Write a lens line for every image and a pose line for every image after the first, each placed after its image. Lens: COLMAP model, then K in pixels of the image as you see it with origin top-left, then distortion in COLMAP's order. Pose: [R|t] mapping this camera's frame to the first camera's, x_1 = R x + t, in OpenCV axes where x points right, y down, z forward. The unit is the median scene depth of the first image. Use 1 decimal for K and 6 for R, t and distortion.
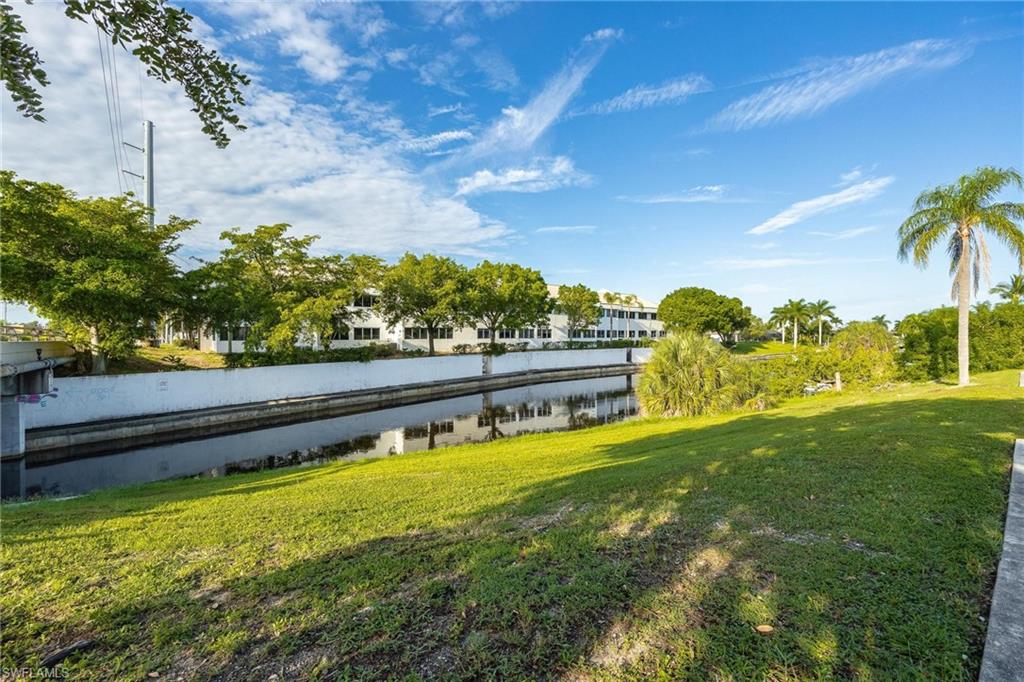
lens RADIAL K [[444.8, 0, 522.4], [0, 444.8, 334.5], [0, 0, 1]] dist [-0.005765, 0.001674]
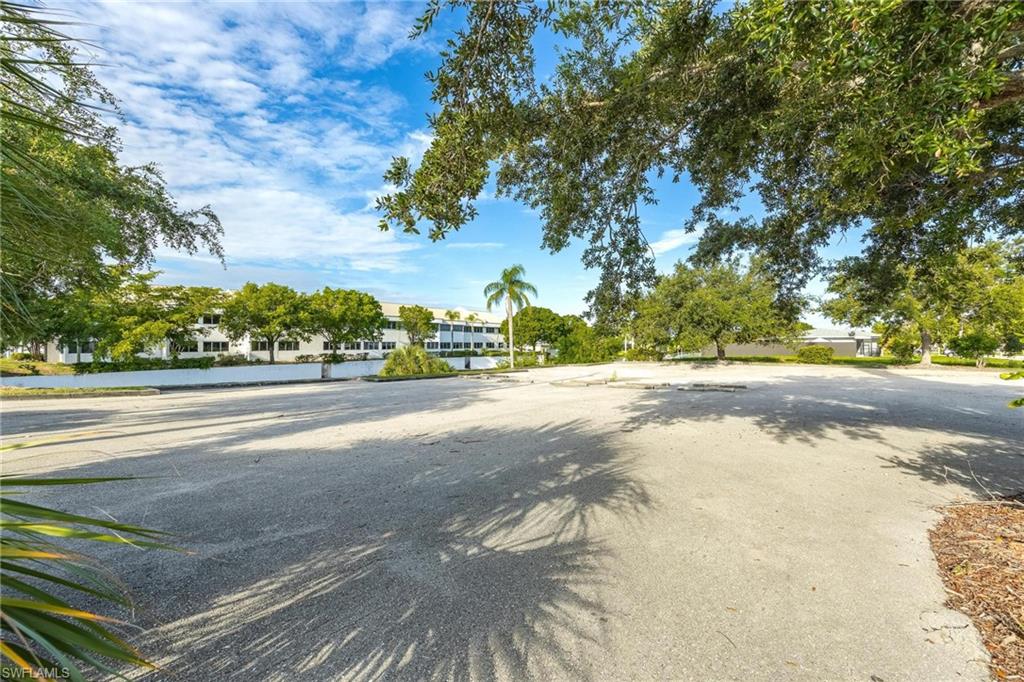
lens RADIAL K [[444.8, 0, 532.5], [0, 444.8, 336.6], [0, 0, 1]] dist [-0.005765, 0.001674]
pose [[0.976266, -0.001574, 0.216571, 0.226548], [0.006076, 0.999779, -0.020120, 0.000208], [-0.216491, 0.020959, 0.976060, -0.352934]]
